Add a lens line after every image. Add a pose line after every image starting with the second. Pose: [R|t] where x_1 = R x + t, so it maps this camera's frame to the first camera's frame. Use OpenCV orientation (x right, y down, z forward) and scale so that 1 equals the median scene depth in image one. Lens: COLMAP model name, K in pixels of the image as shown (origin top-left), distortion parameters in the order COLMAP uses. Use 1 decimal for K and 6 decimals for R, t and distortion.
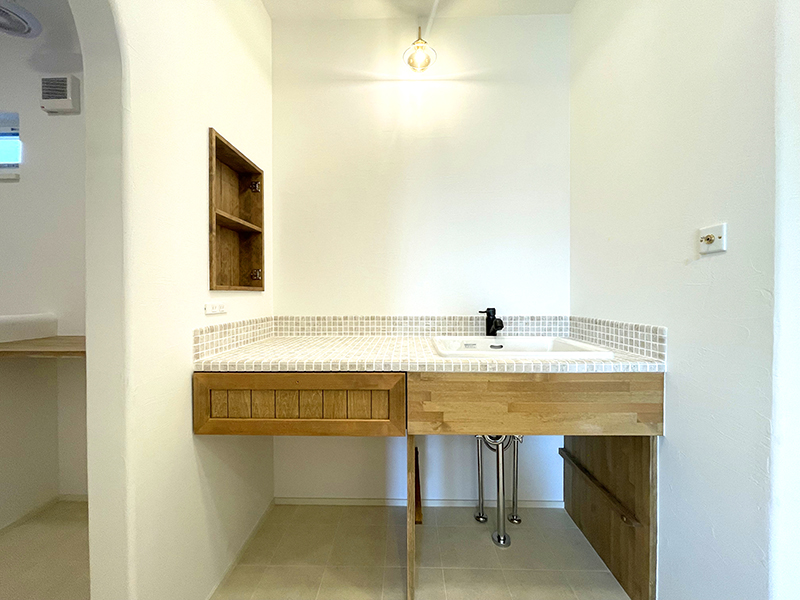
lens RADIAL K [[324.1, 0, 399.1], [0, 324.1, 298.3], [0, 0, 1]] dist [0.010680, 0.000037]
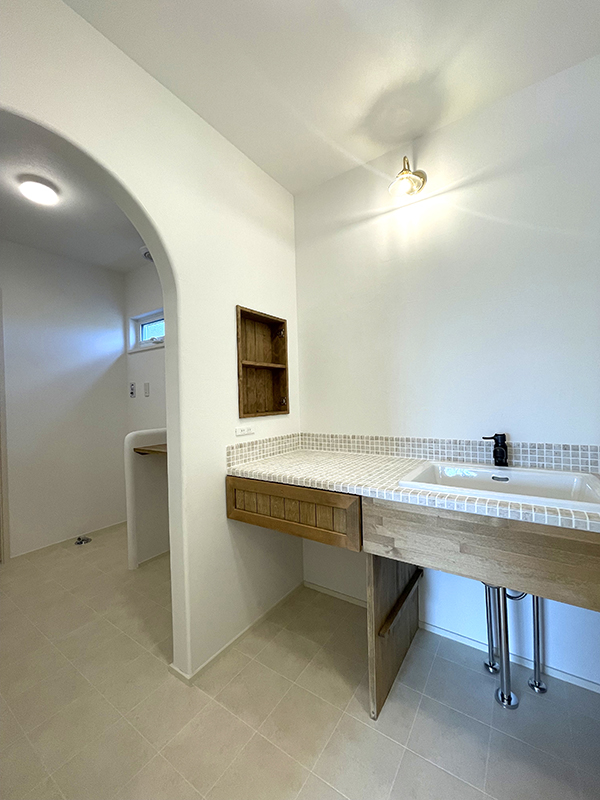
lens RADIAL K [[324.1, 0, 303.4], [0, 324.1, 399.6], [0, 0, 1]] dist [0.010680, 0.000037]
pose [[0.842274, -0.021065, -0.538638, 0.393829], [0.020325, 0.999767, -0.007316, -0.085128], [0.538666, -0.004785, 0.842506, -0.044309]]
